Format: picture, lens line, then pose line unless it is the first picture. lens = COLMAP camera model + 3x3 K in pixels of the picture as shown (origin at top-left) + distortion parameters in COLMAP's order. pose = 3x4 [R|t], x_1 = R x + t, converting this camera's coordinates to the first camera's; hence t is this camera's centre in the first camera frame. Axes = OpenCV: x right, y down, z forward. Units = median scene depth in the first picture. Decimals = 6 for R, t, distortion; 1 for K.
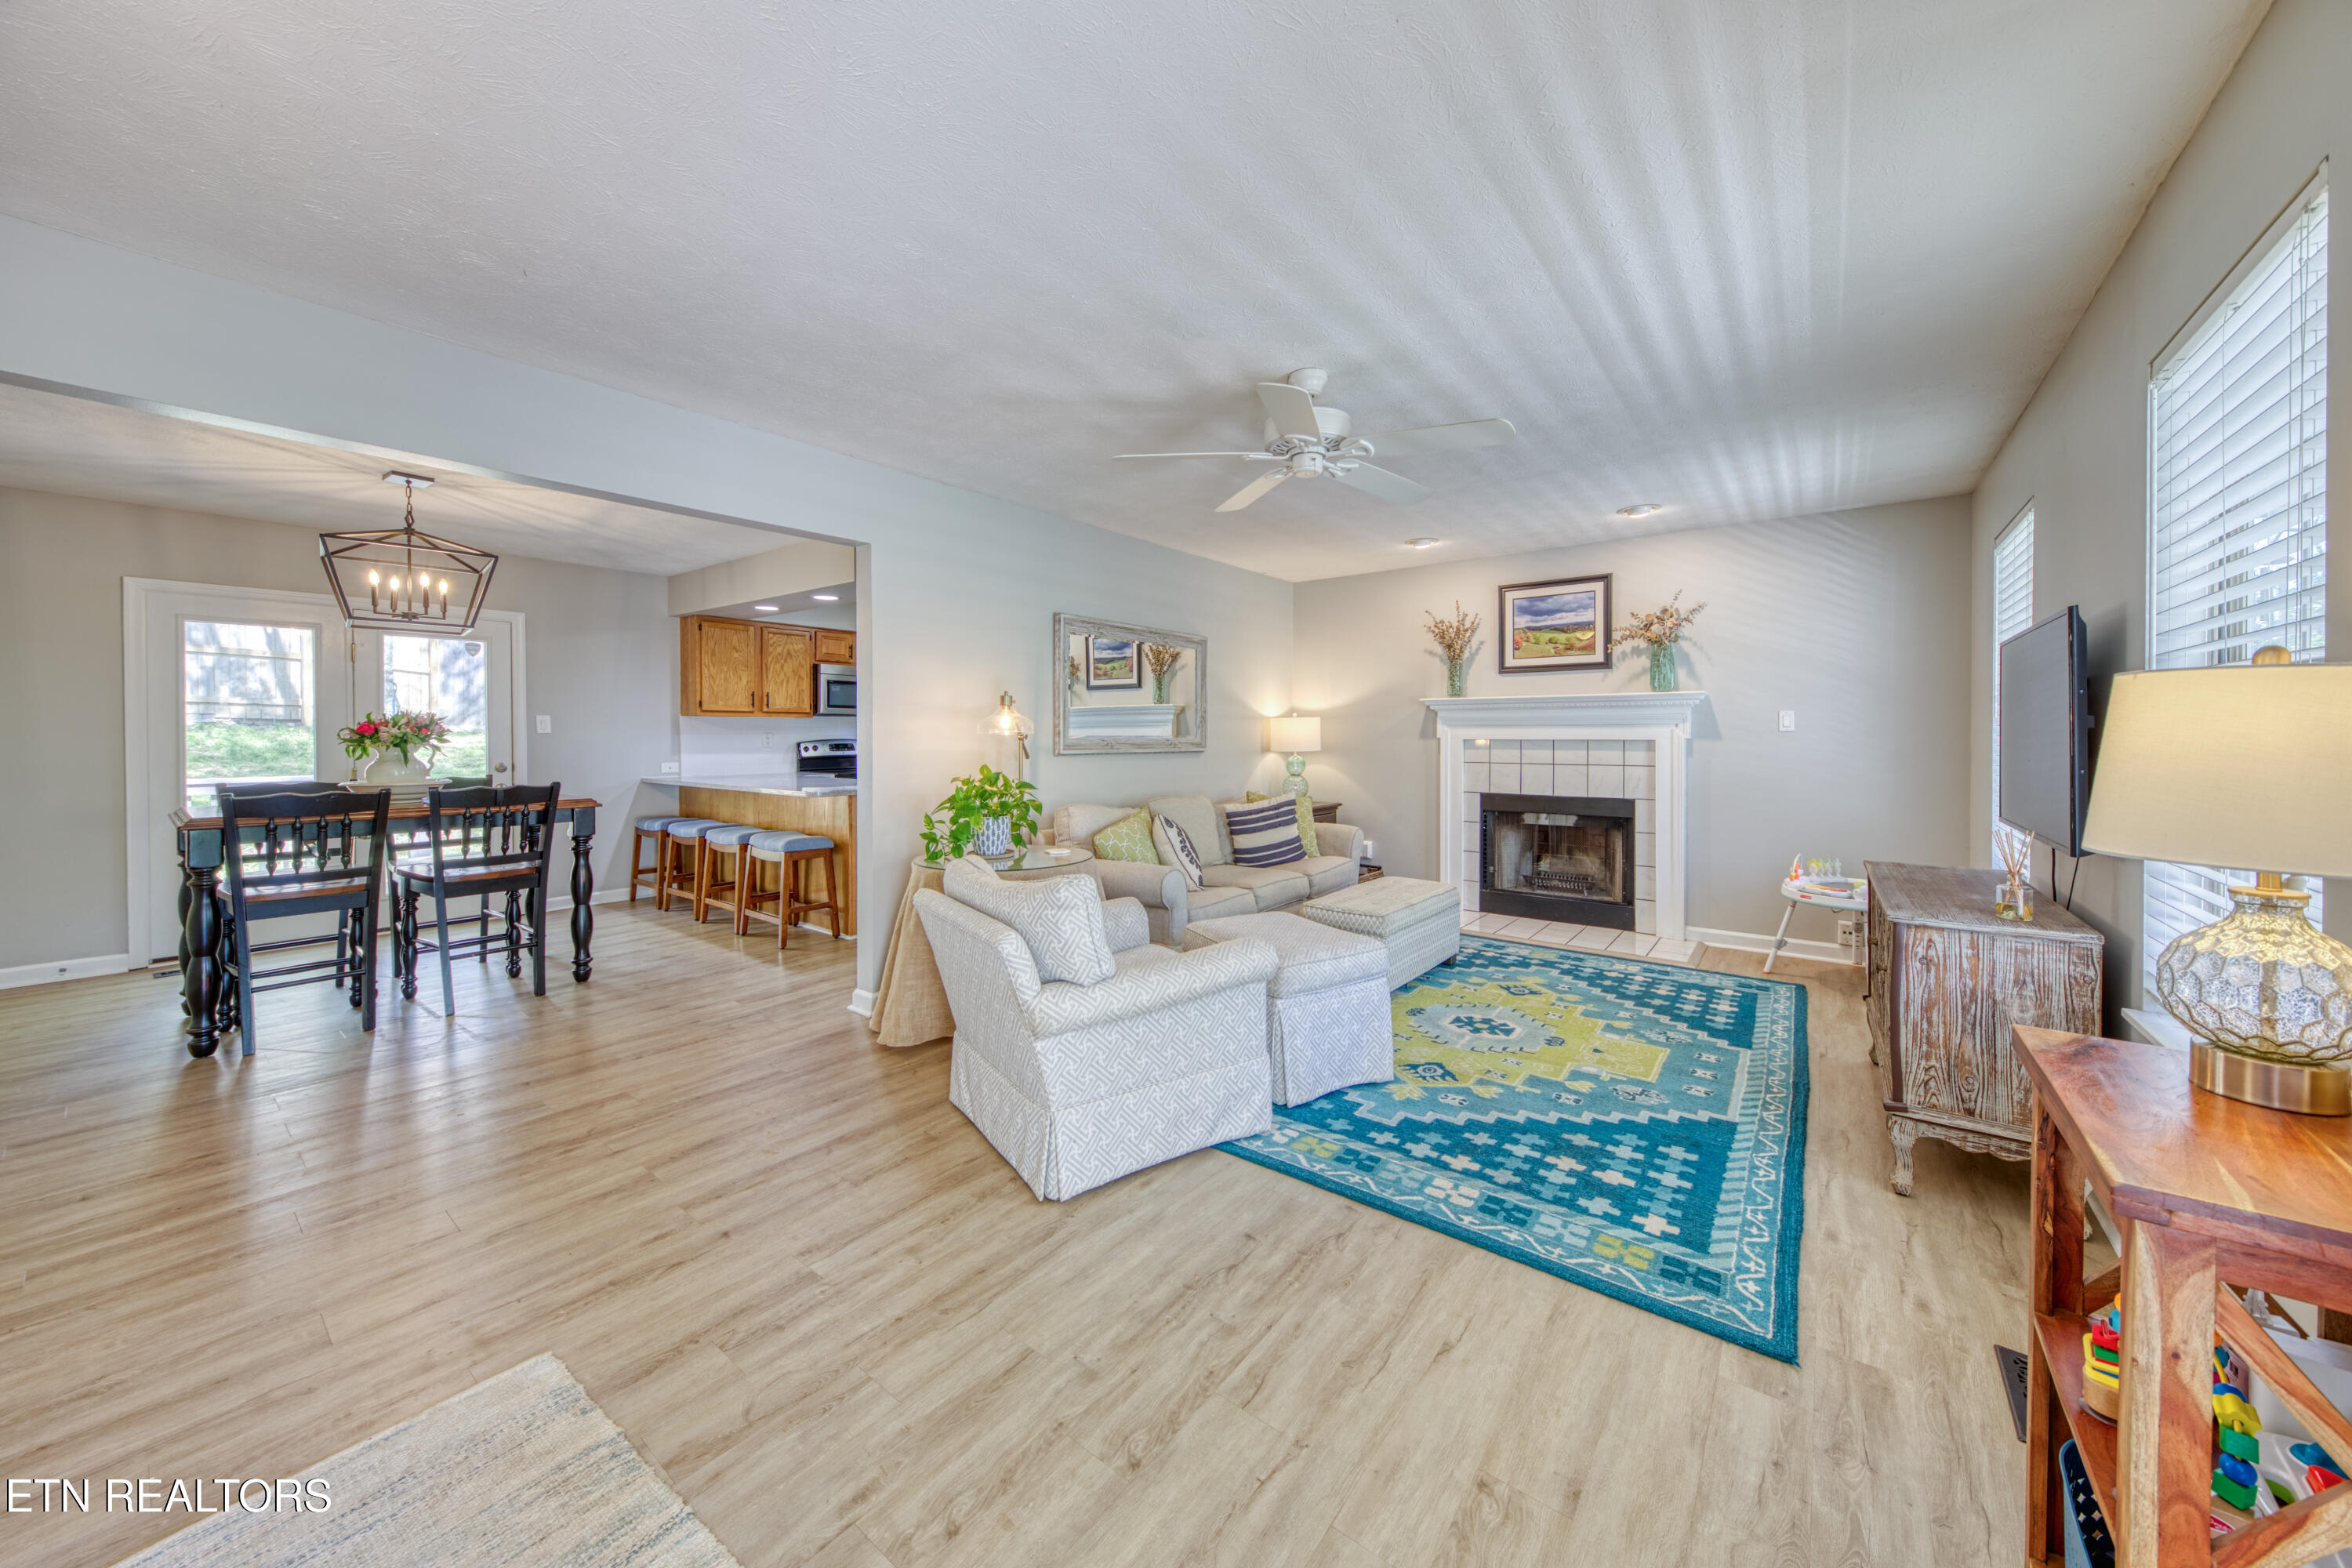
lens RADIAL K [[813.1, 0, 1175.9], [0, 813.1, 738.2], [0, 0, 1]] dist [0.018739, -0.004134]
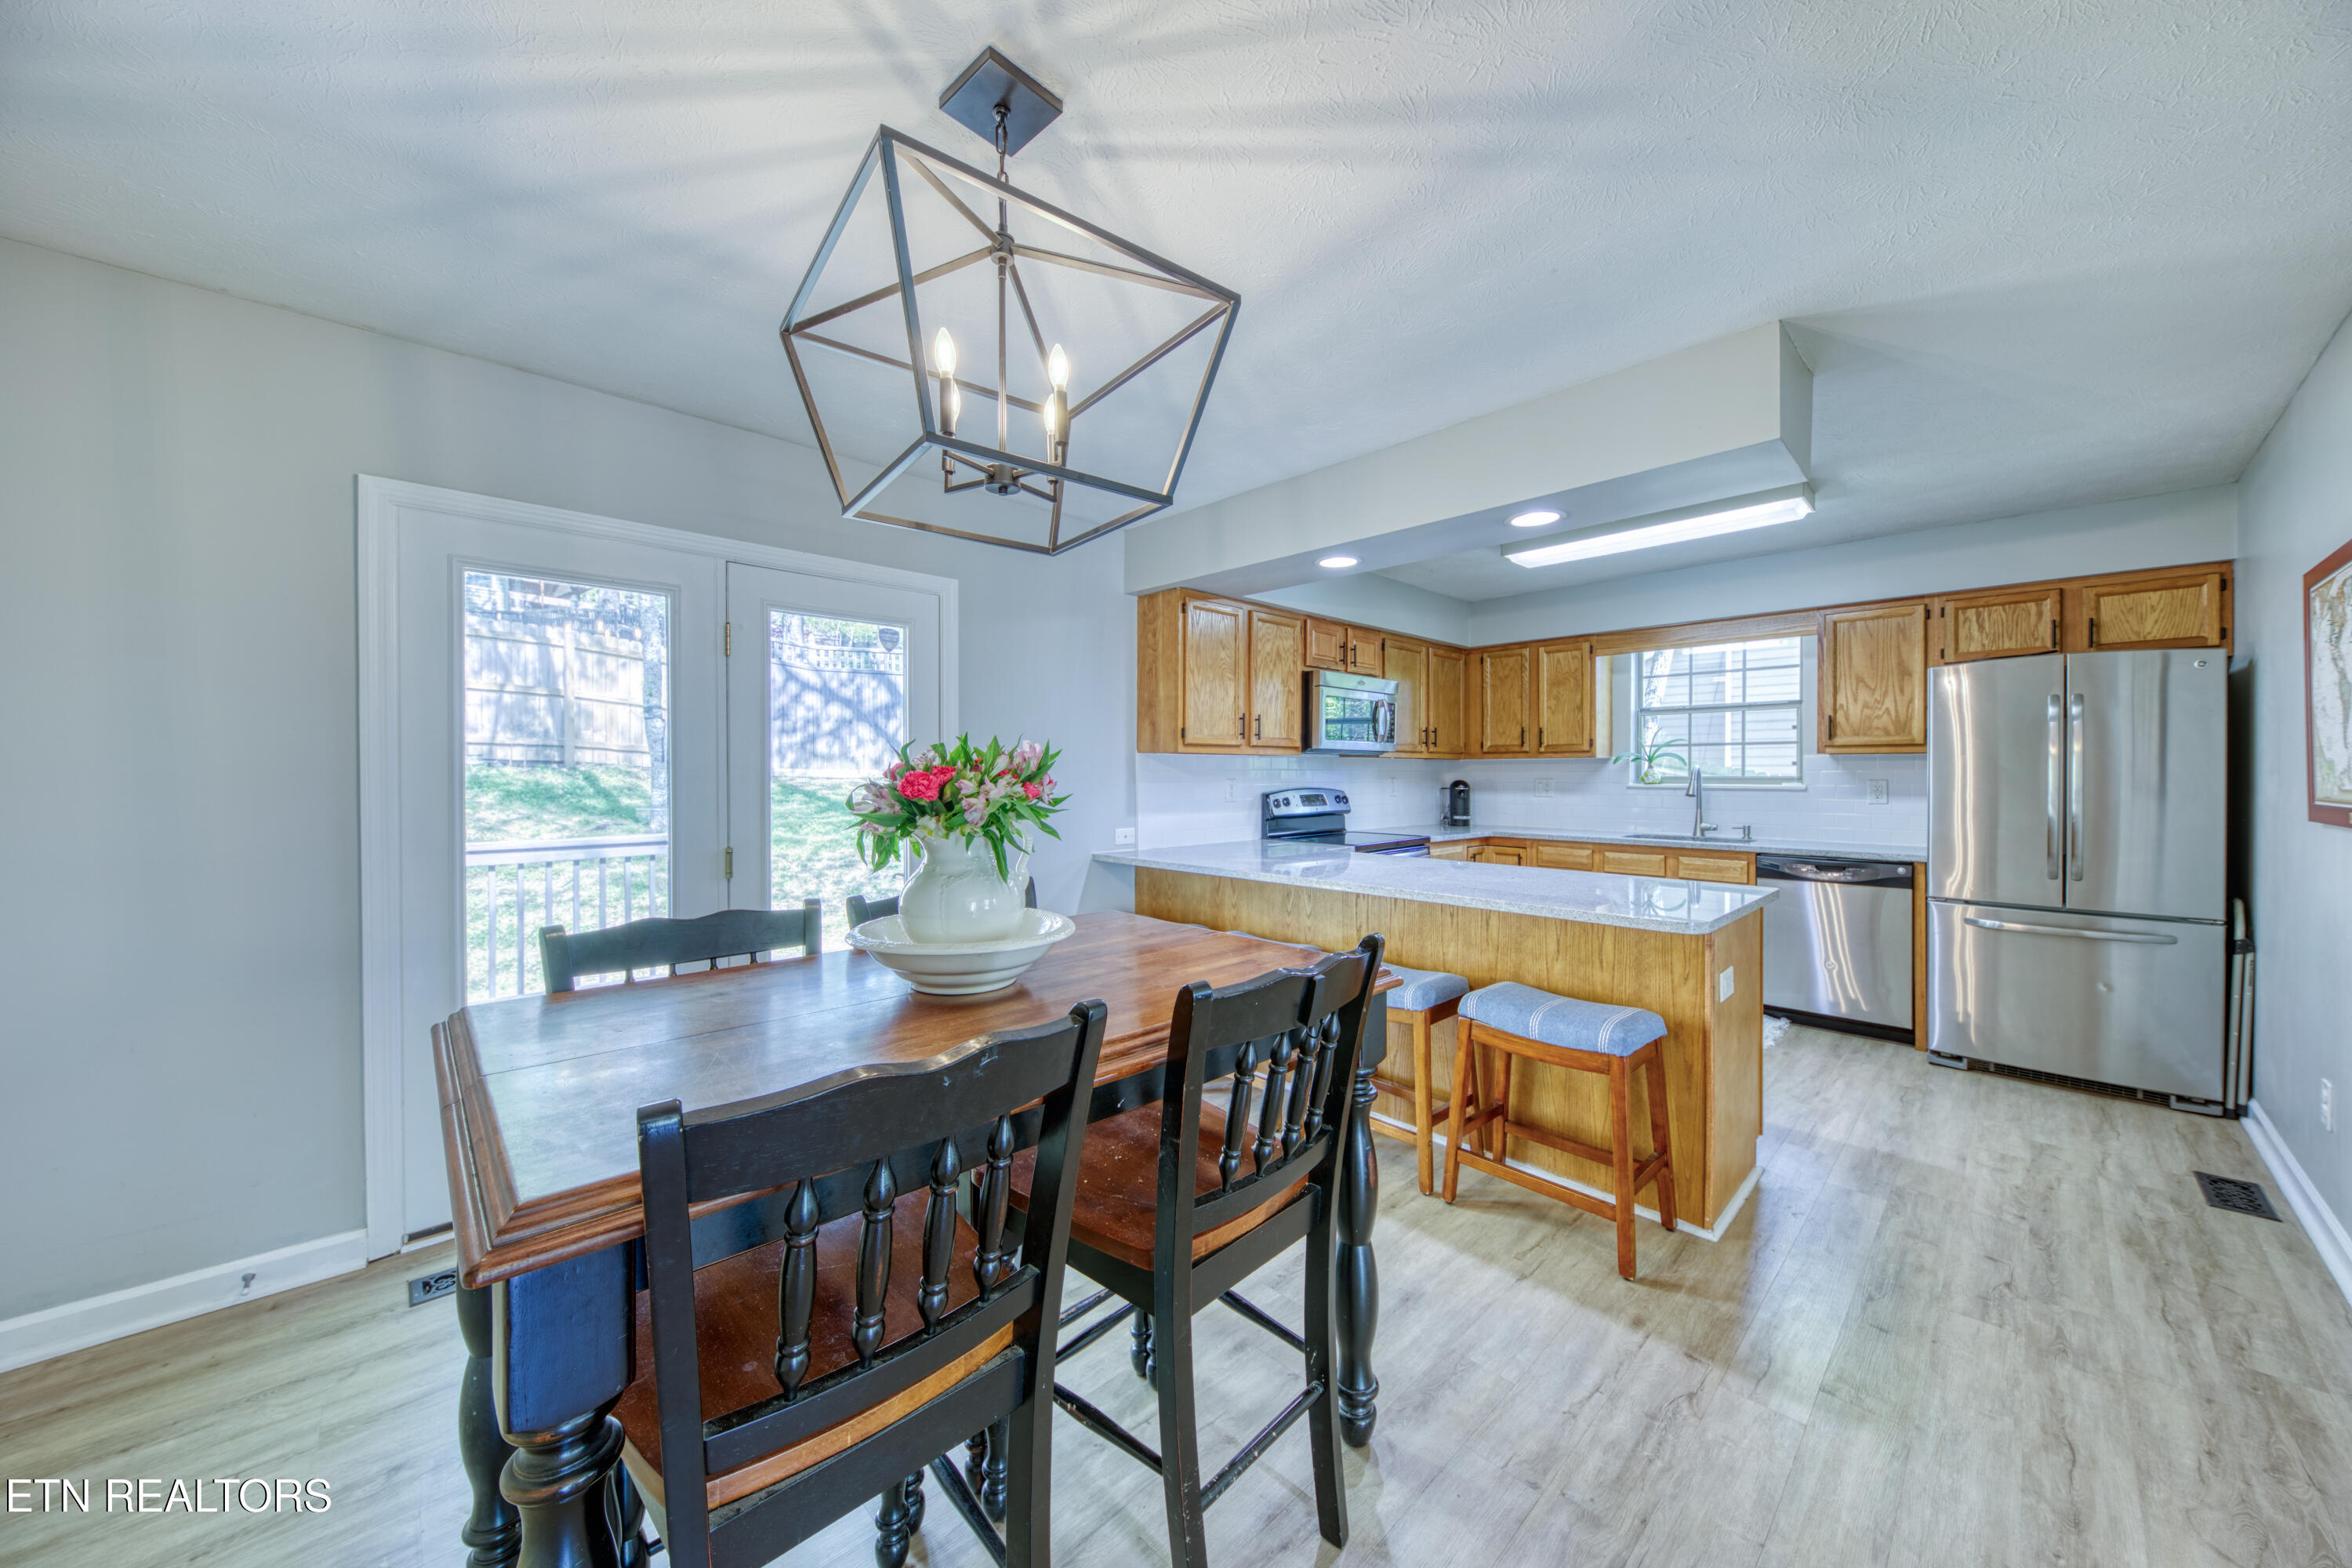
lens RADIAL K [[813.1, 0, 1184.7], [0, 813.1, 773.9], [0, 0, 1]] dist [0.018739, -0.004134]
pose [[0.988075, 0.000315, -0.153970, -0.822992], [-0.000938, 0.999992, -0.003974, -0.015196], [0.153967, 0.004071, 0.988068, 0.685225]]
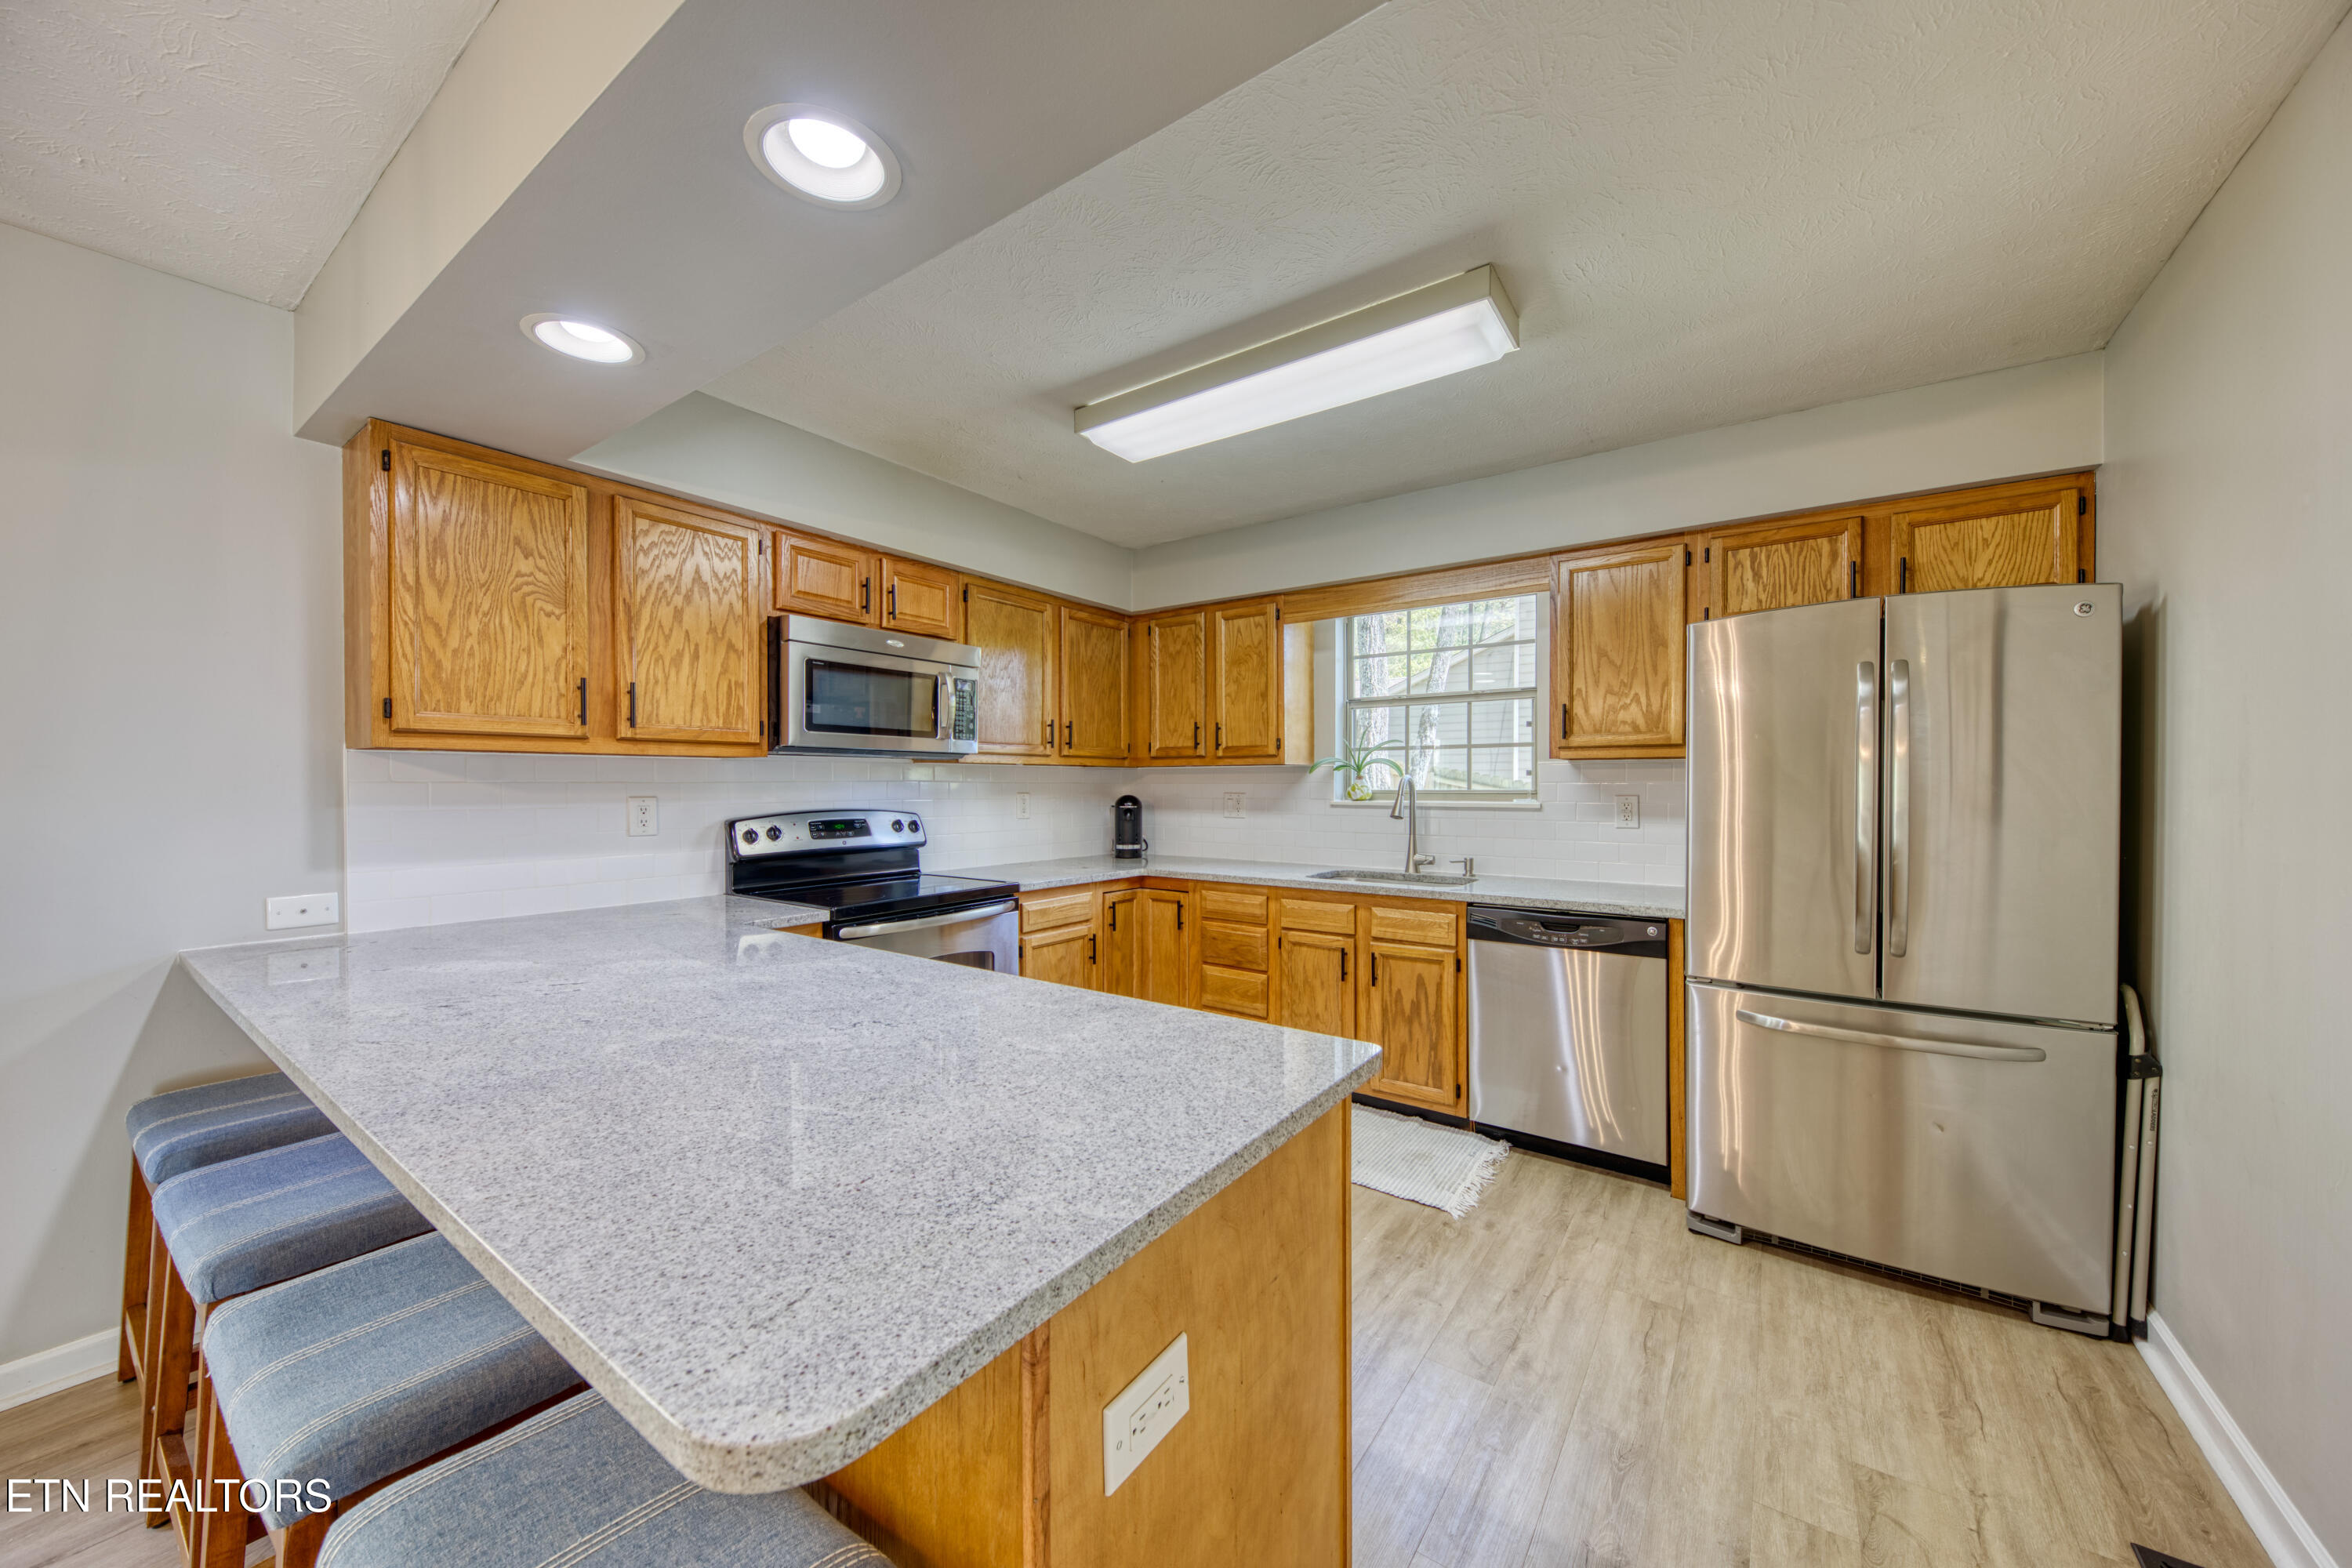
lens RADIAL K [[813.1, 0, 1139.6], [0, 813.1, 788.4], [0, 0, 1]] dist [0.018739, -0.004134]
pose [[0.999879, -0.000321, -0.015532, -0.498529], [0.000307, 1.000000, -0.000912, -0.018916], [0.015532, 0.000907, 0.999879, 1.171766]]
